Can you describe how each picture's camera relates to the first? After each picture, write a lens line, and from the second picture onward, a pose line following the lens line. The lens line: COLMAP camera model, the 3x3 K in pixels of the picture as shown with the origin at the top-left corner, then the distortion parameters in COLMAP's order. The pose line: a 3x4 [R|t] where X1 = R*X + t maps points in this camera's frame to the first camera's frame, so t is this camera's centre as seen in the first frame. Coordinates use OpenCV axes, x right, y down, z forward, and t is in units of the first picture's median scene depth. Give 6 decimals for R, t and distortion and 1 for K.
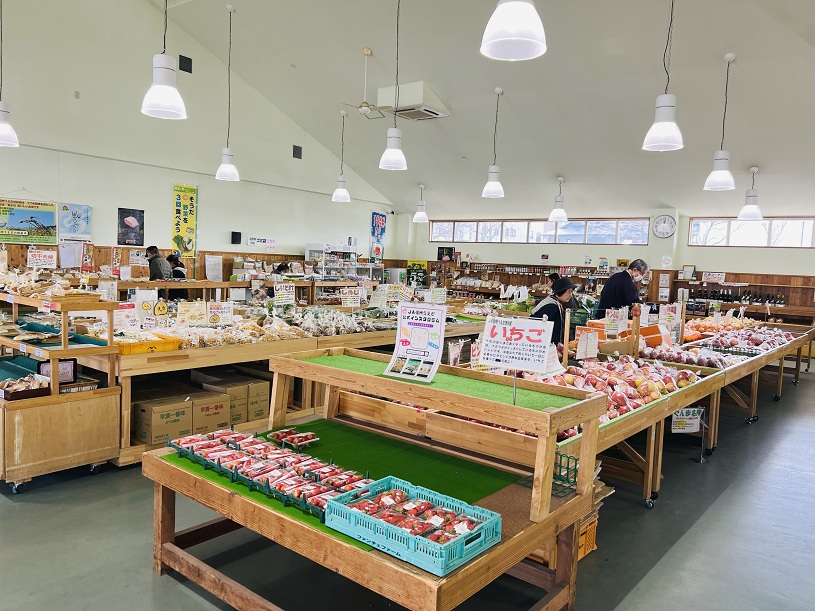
lens RADIAL K [[616.0, 0, 420.8], [0, 616.0, 309.6], [0, 0, 1]] dist [0.032634, -0.027116]
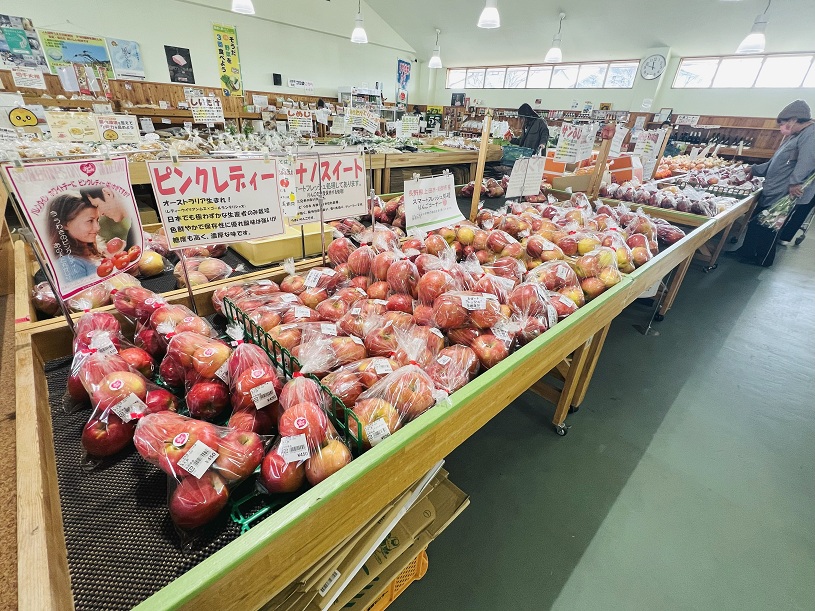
lens RADIAL K [[364.4, 0, 405.8], [0, 364.4, 306.2], [0, 0, 1]] dist [-0.003521, 0.001371]
pose [[0.990032, 0.071827, -0.121151, 0.084880], [-0.019199, 0.920980, 0.389137, 0.014550], [0.139528, -0.382932, 0.913179, 0.235358]]
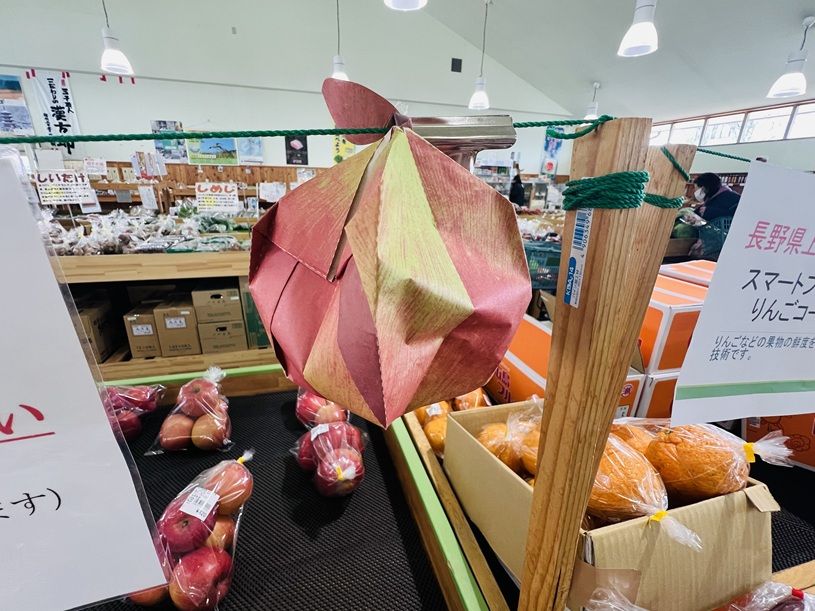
lens RADIAL K [[364.4, 0, 406.6], [0, 364.4, 311.2], [0, 0, 1]] dist [-0.003521, 0.001371]
pose [[0.812018, 0.164126, -0.560079, 0.175722], [-0.027401, 0.969307, 0.244321, -0.001821], [0.582988, -0.183046, 0.791593, 0.484021]]
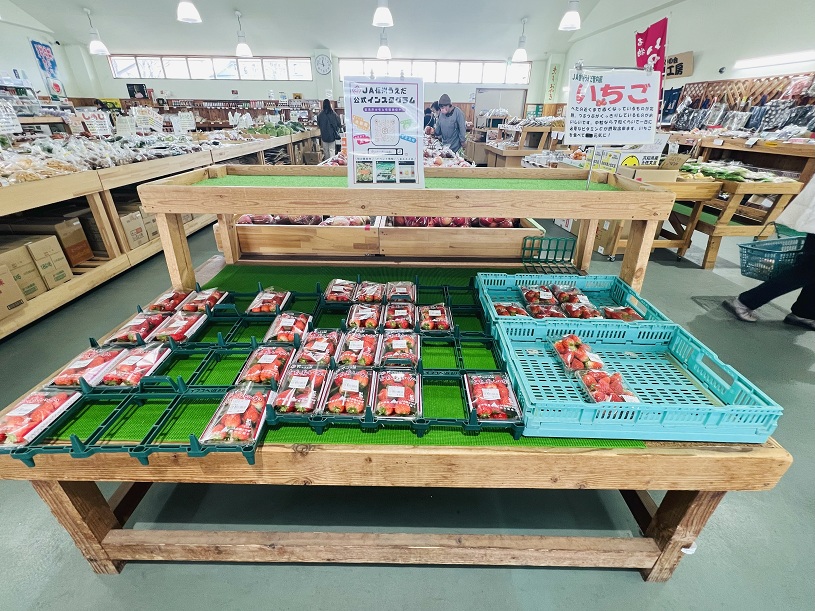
lens RADIAL K [[364.4, 0, 410.2], [0, 364.4, 305.6], [0, 0, 1]] dist [-0.003521, 0.001371]
pose [[0.782871, -0.320776, 0.533120, -0.073116], [0.072434, 0.898014, 0.433963, 0.012572], [-0.617954, -0.301121, 0.726264, 0.156184]]
